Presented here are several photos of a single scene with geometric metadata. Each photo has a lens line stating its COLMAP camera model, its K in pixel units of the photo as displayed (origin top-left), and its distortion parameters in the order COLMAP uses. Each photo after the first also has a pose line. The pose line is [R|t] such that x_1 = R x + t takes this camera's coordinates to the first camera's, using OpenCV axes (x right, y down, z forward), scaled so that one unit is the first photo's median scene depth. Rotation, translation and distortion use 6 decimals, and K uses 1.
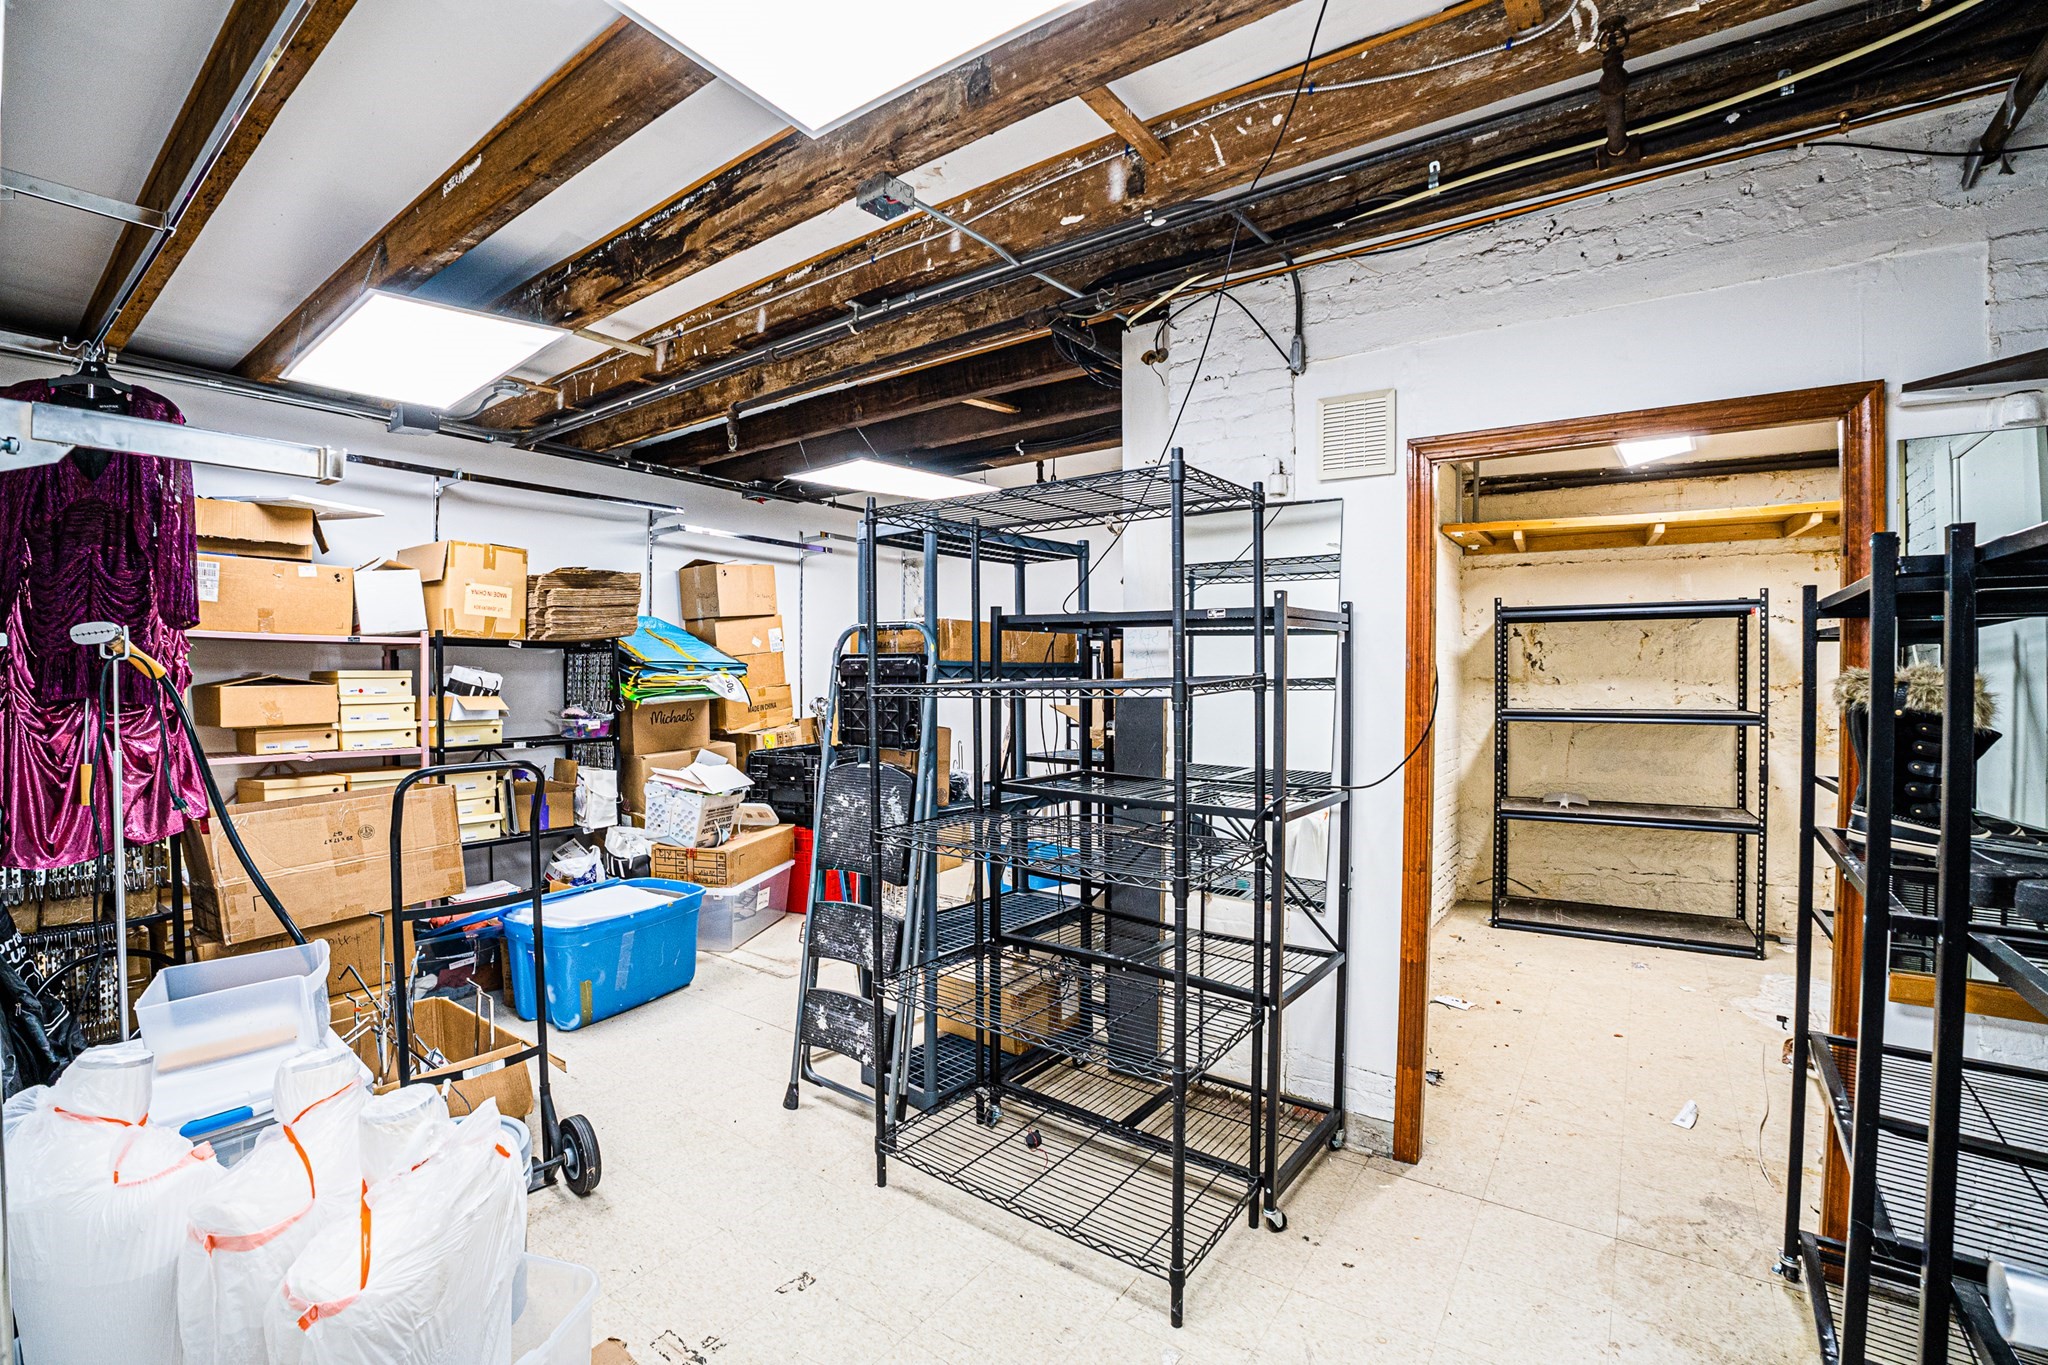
lens RADIAL K [[893.8, 0, 1014.3], [0, 893.8, 683.0], [0, 0, 1]] dist [-0.066915, 0.013650]
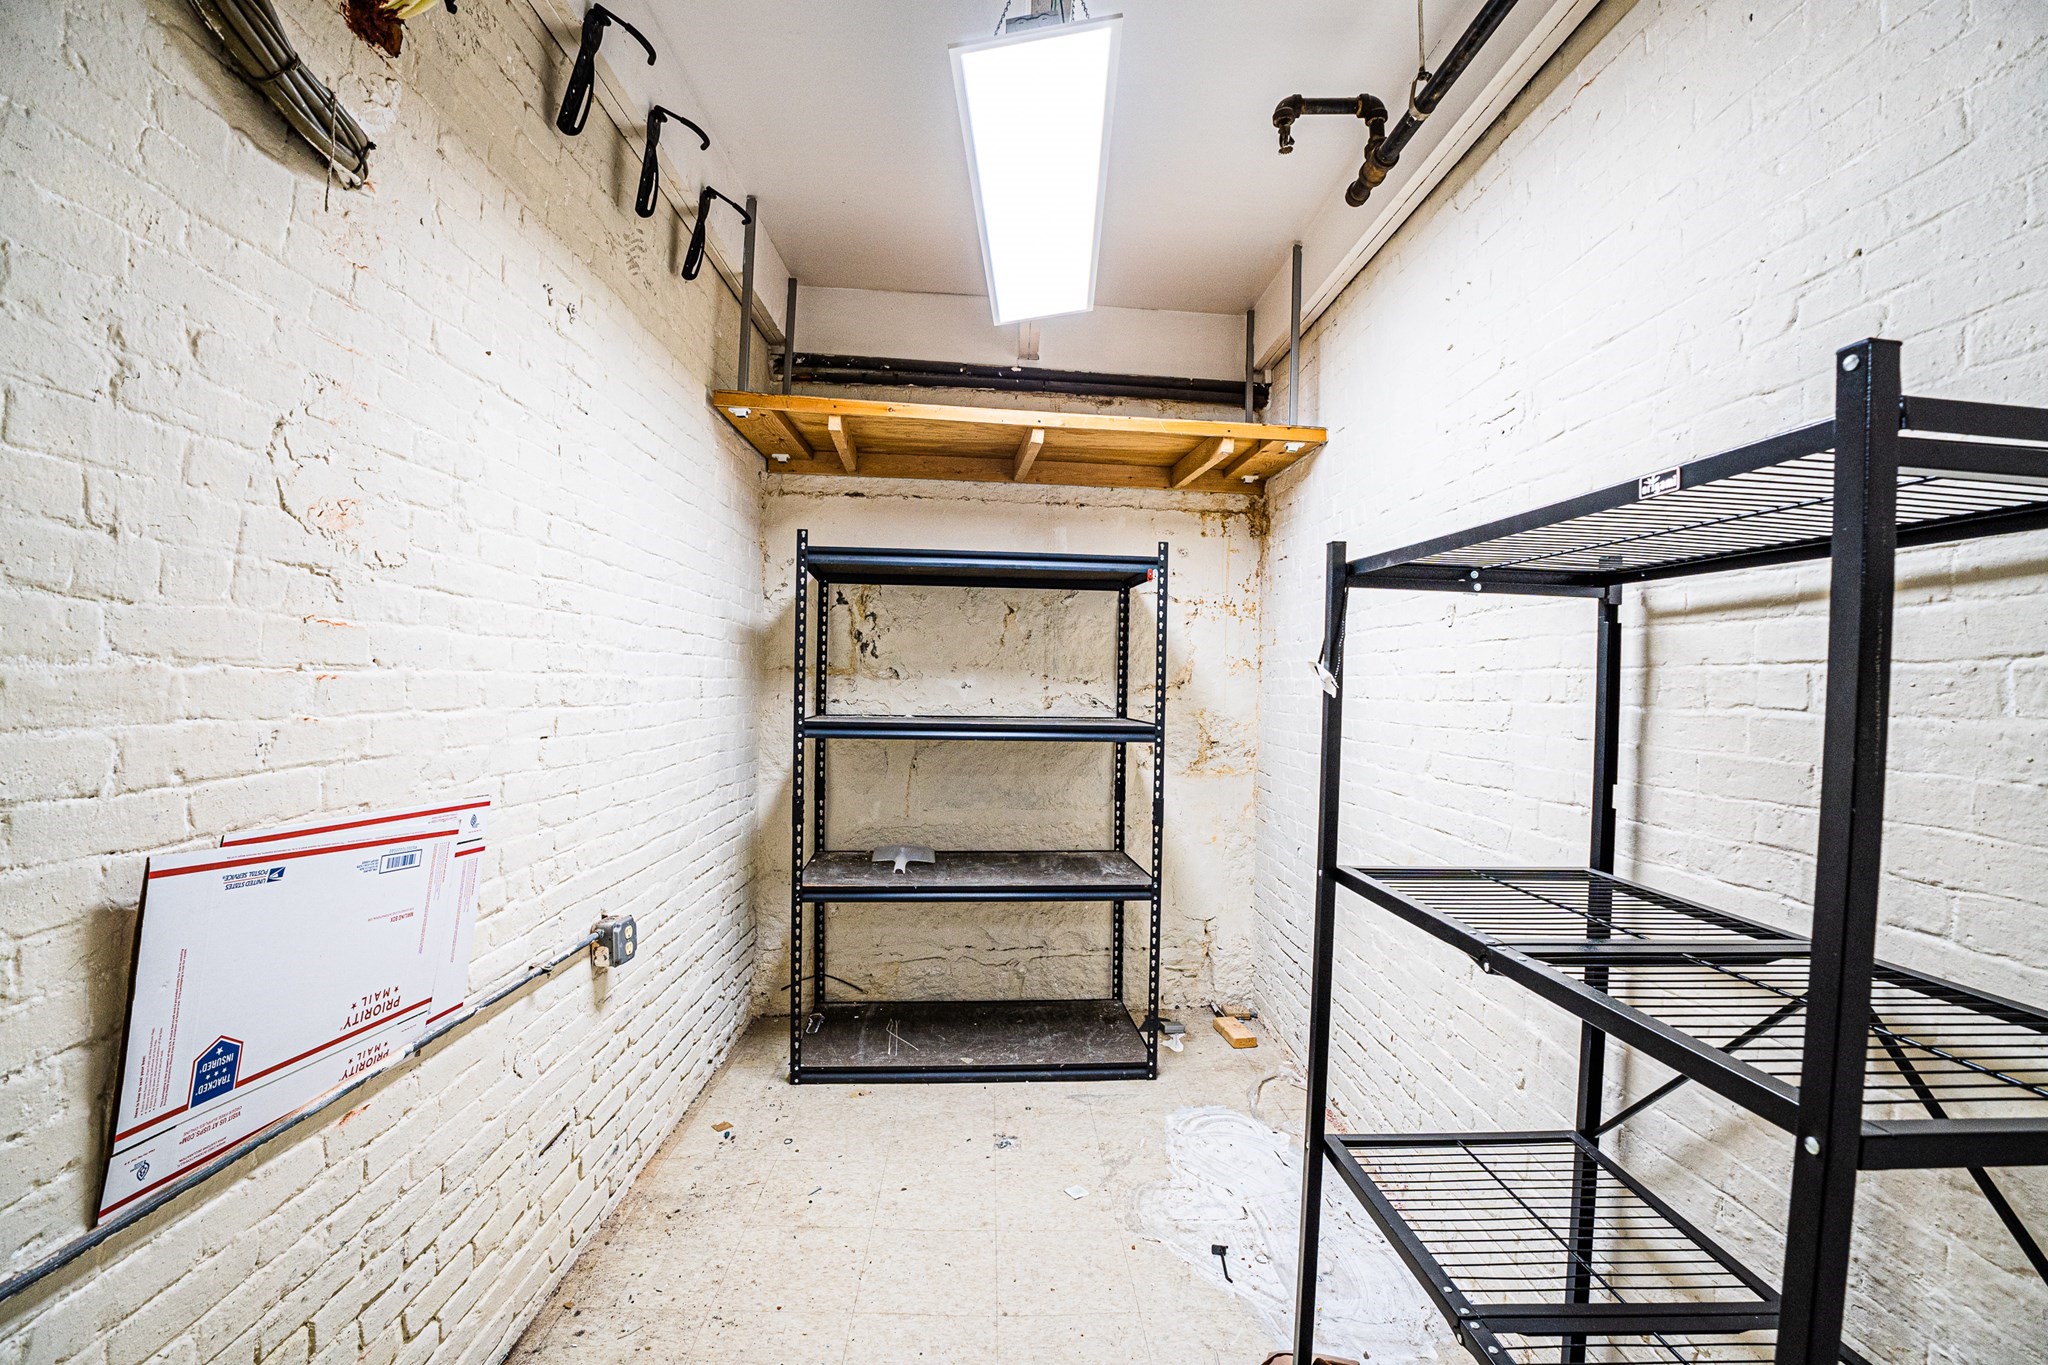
lens RADIAL K [[893.8, 0, 1017.4], [0, 893.8, 687.3], [0, 0, 1]] dist [-0.066915, 0.013650]
pose [[0.789941, 0.011603, 0.613073, 0.296492], [-0.016018, 0.999870, 0.001715, 0.005617], [-0.612973, -0.011175, 0.790025, 0.431623]]
